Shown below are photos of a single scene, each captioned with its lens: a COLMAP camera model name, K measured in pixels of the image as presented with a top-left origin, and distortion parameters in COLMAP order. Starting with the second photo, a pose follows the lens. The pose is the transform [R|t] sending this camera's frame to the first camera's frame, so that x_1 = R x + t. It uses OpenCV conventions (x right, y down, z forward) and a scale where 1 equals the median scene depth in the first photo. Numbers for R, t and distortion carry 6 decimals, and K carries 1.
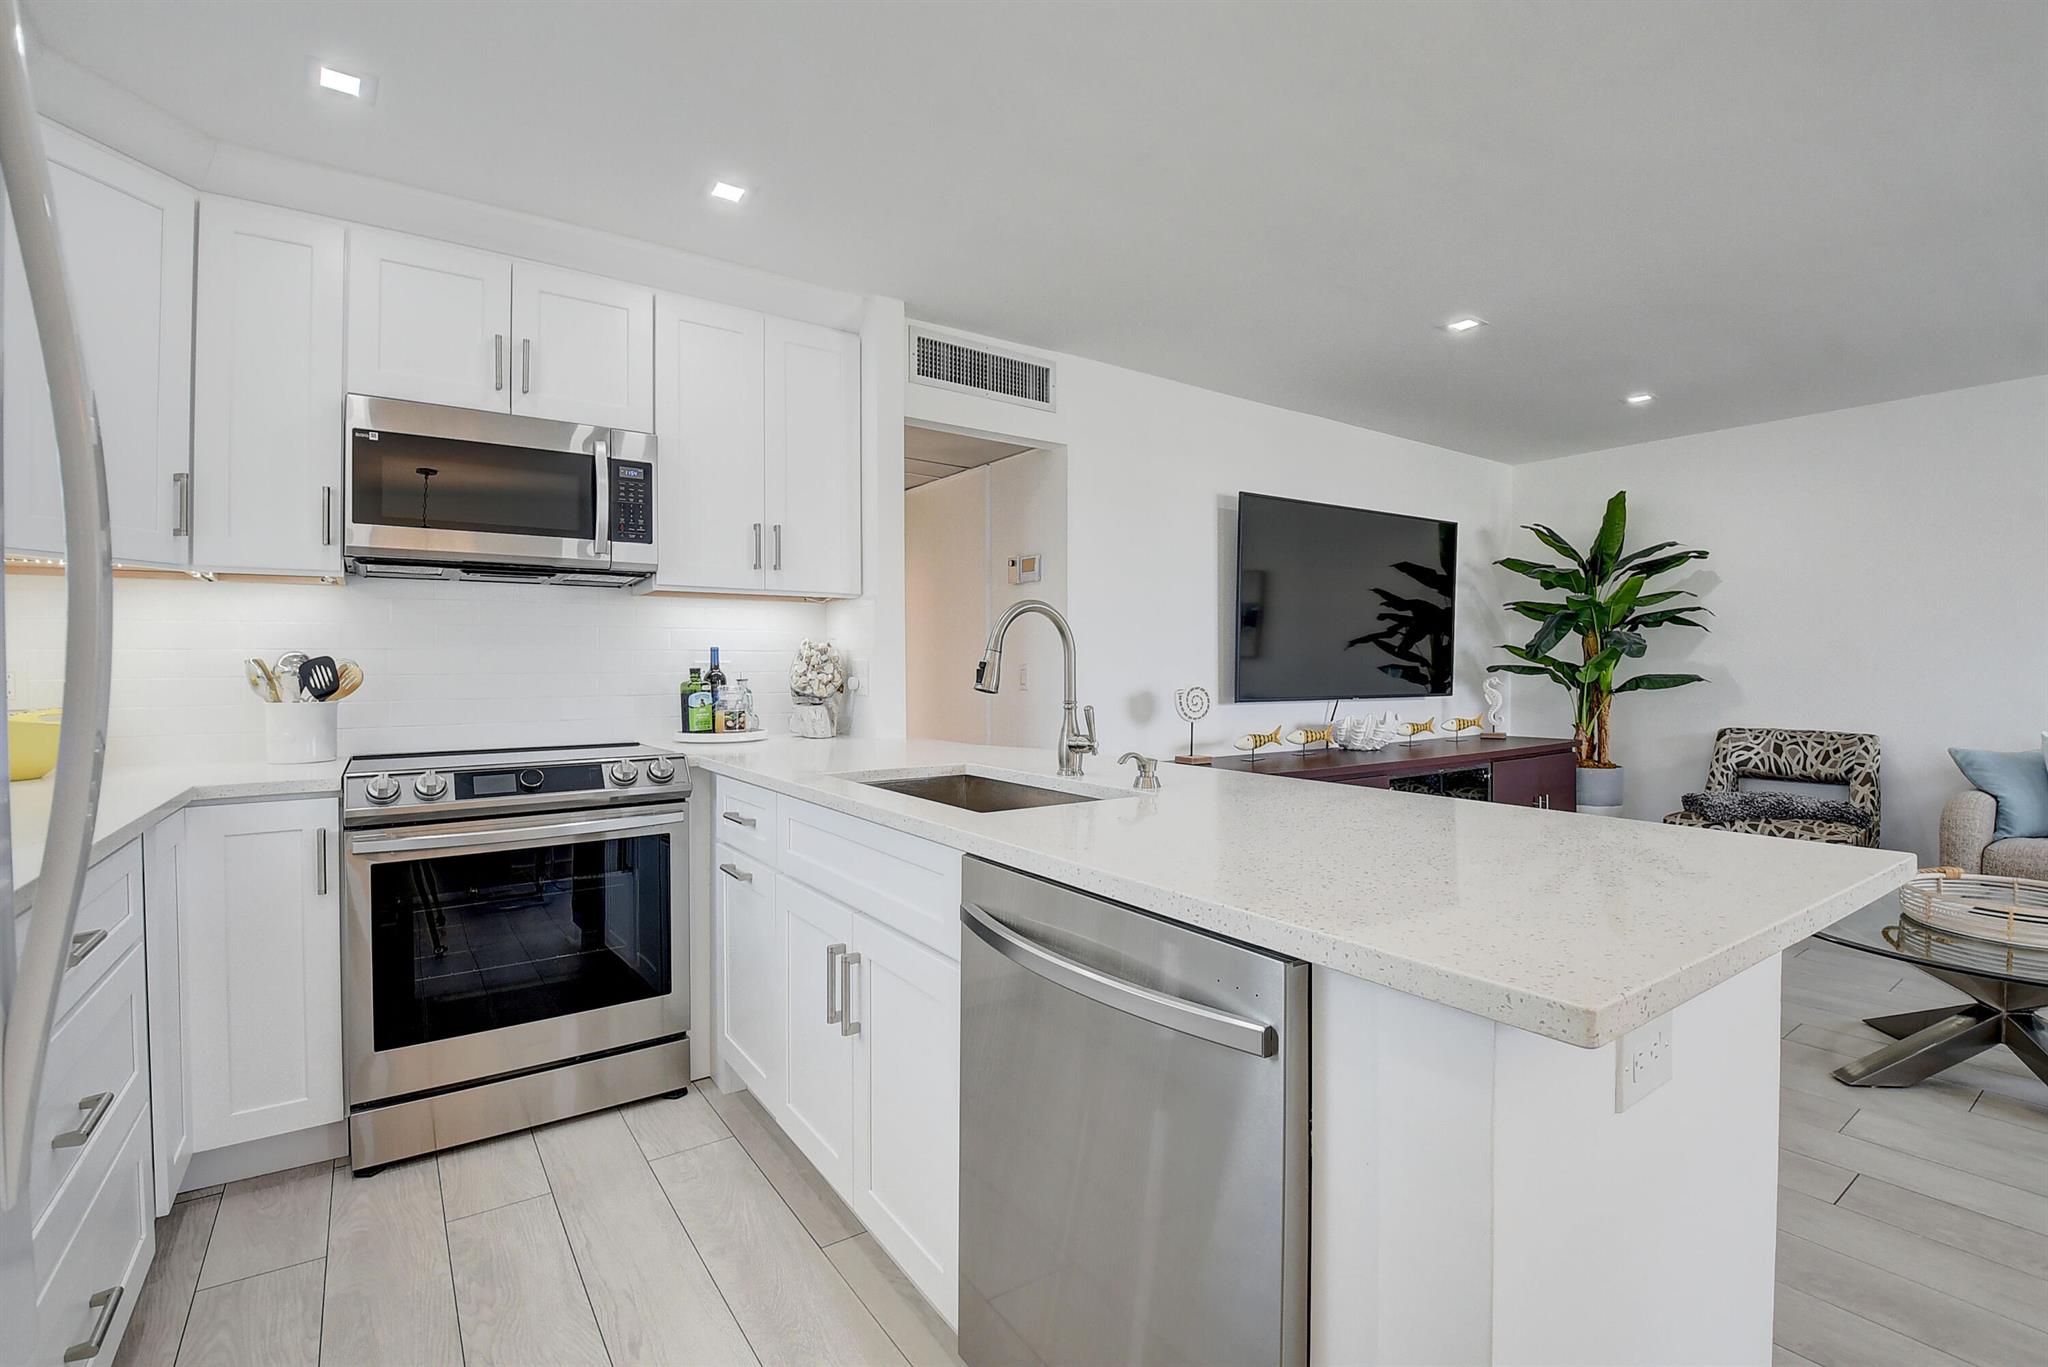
lens RADIAL K [[905.5, 0, 1019.1], [0, 905.5, 665.9], [0, 0, 1]] dist [0.009095, -0.021379]
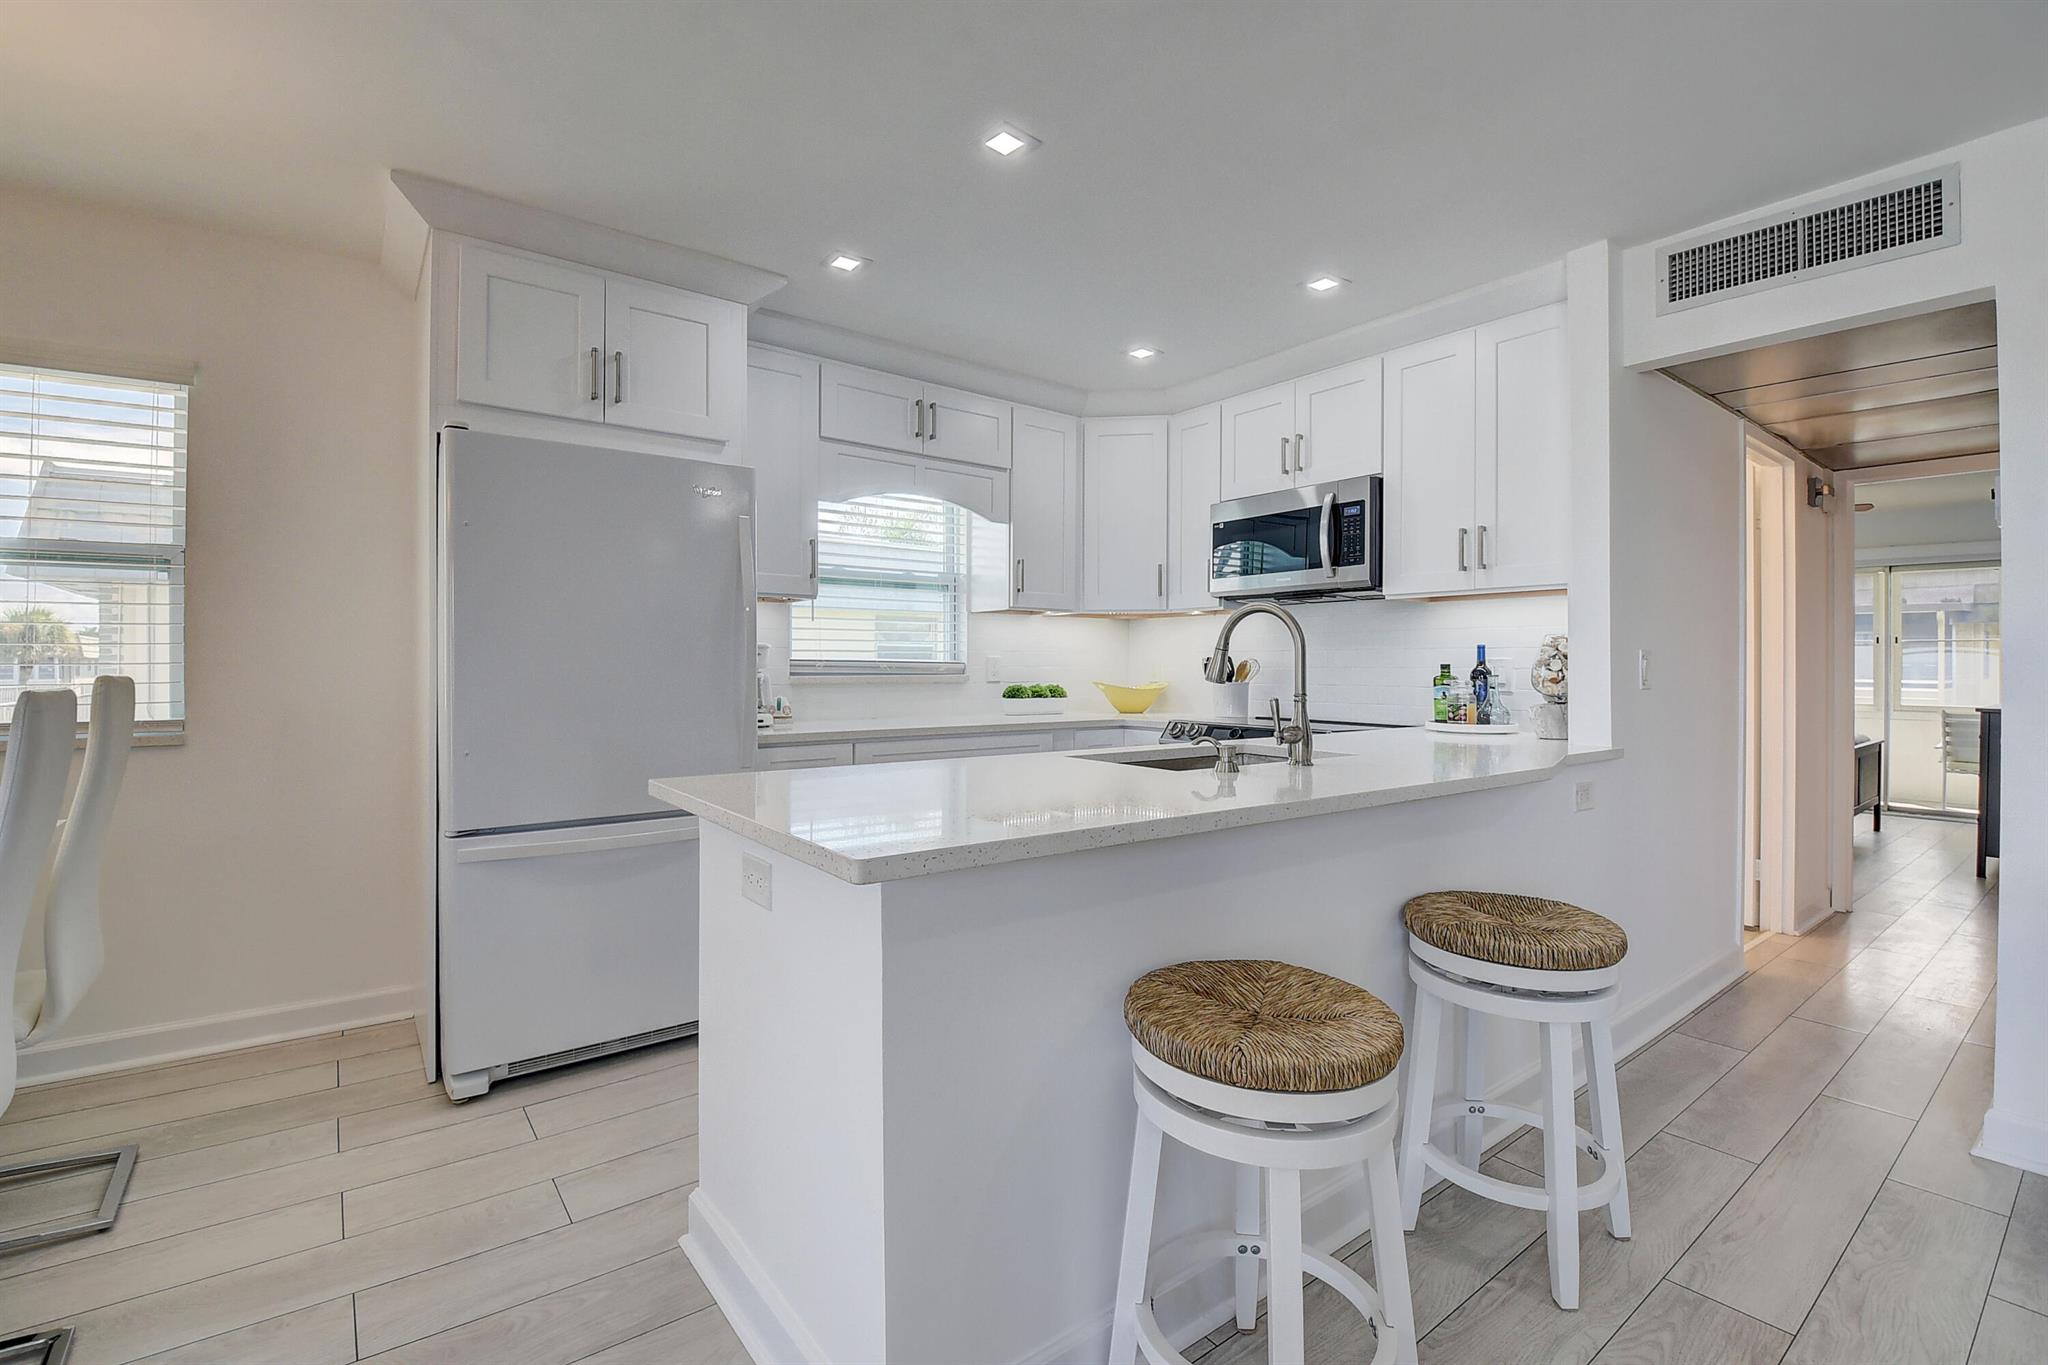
lens RADIAL K [[905.5, 0, 1019.1], [0, 905.5, 664.9], [0, 0, 1]] dist [0.009095, -0.021379]
pose [[0.036038, 0.000533, -0.999350, 0.586146], [-0.007592, 0.999971, 0.000260, 0.005088], [0.999322, 0.007577, 0.036041, 0.344511]]
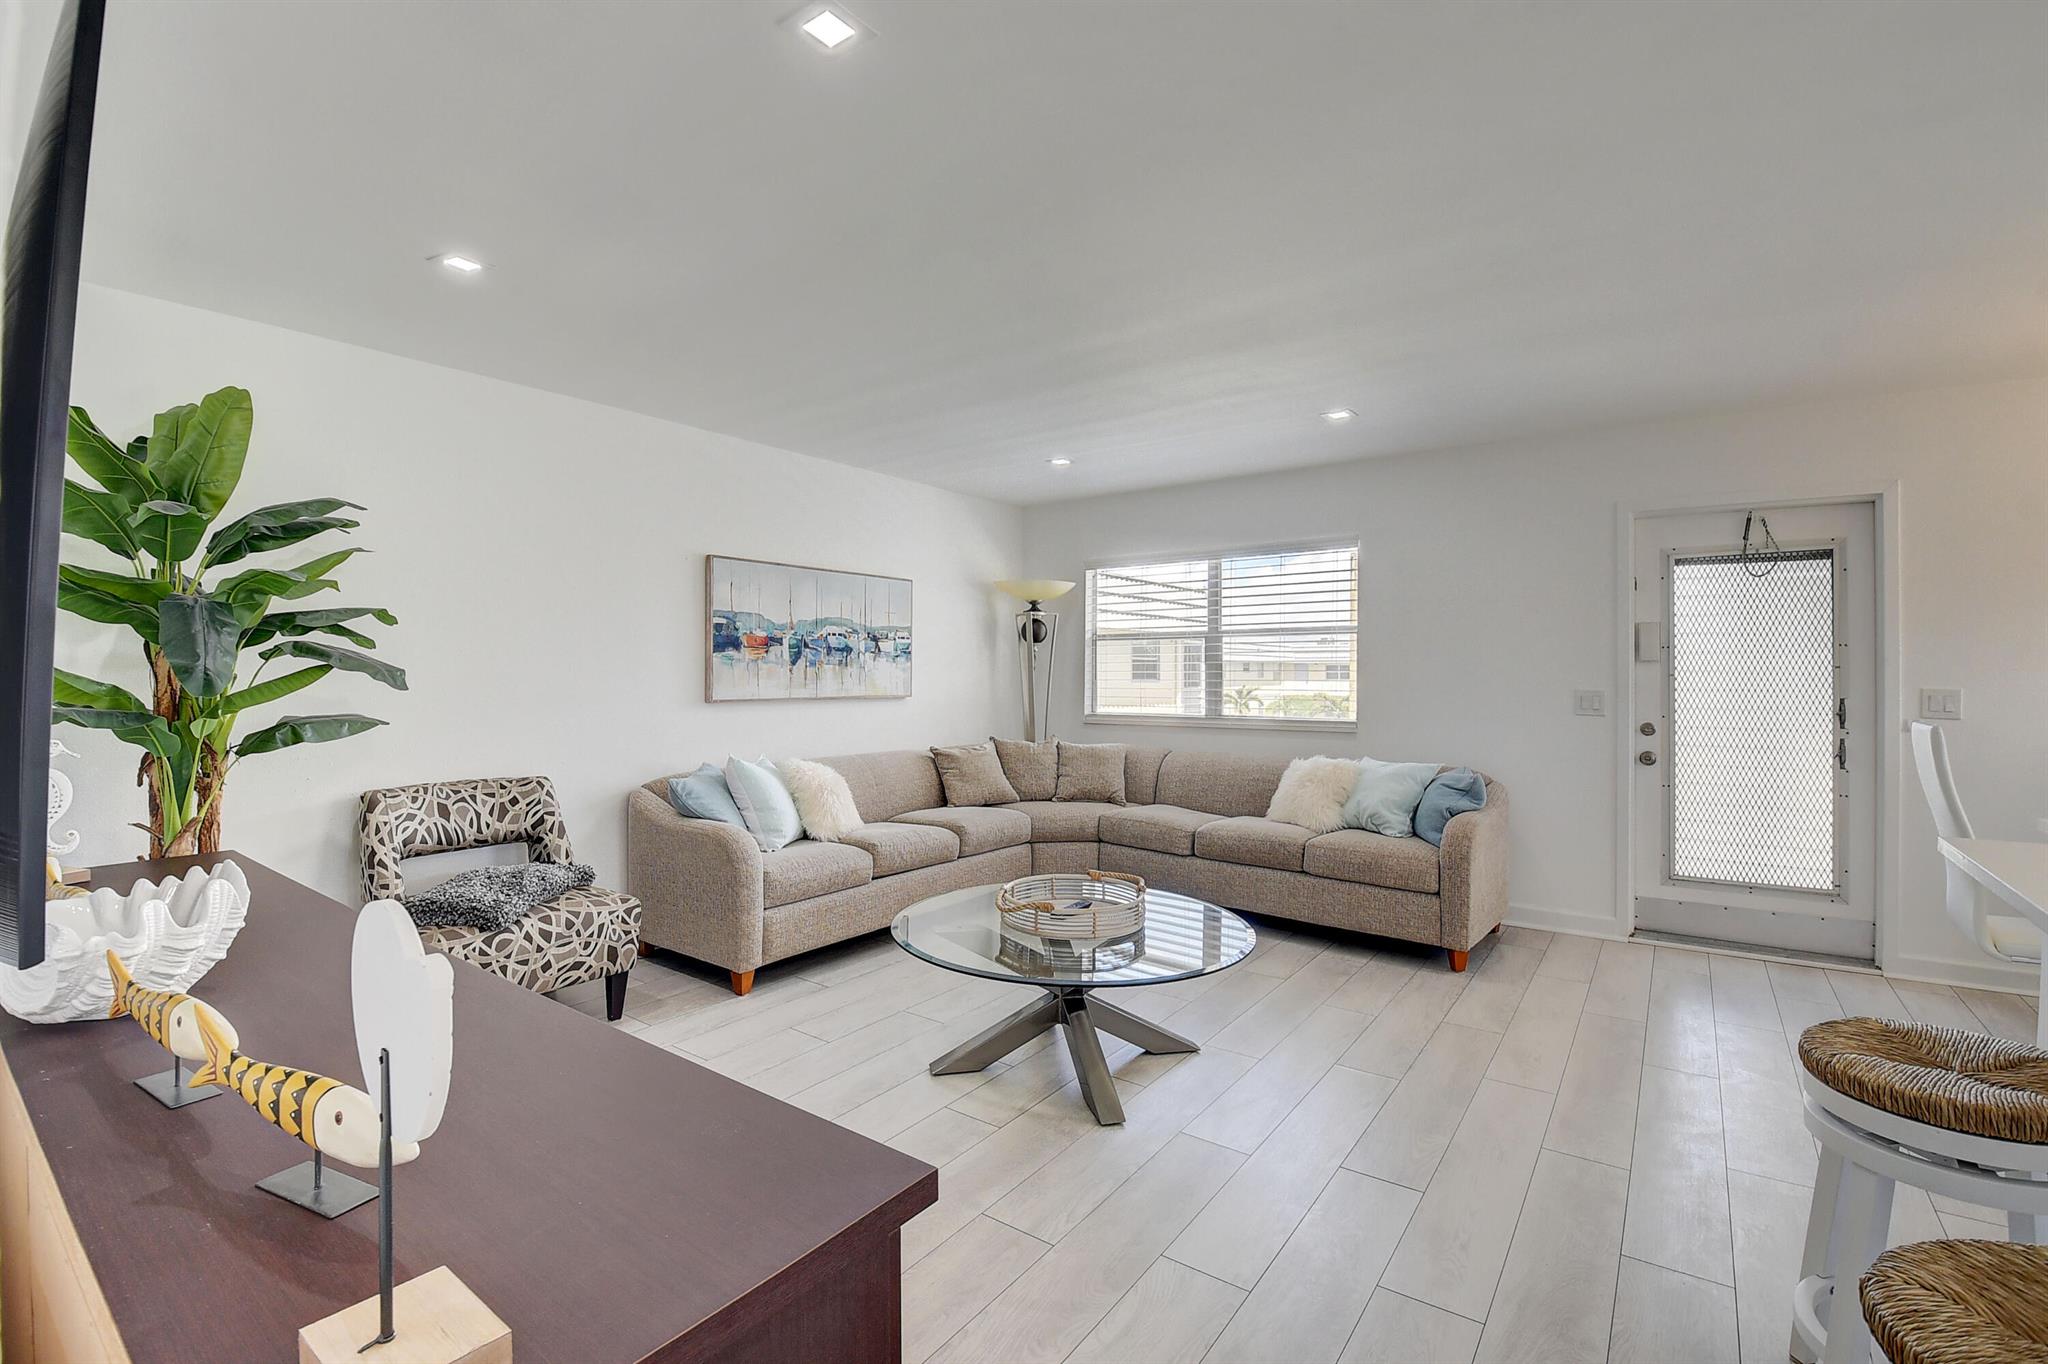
lens RADIAL K [[905.5, 0, 1019.1], [0, 905.5, 664.4], [0, 0, 1]] dist [0.009095, -0.021379]
pose [[-0.319761, 0.006856, 0.947473, -0.005565], [0.000330, 0.999975, -0.007125, -0.025732], [-0.947498, -0.001965, -0.319755, 0.959422]]
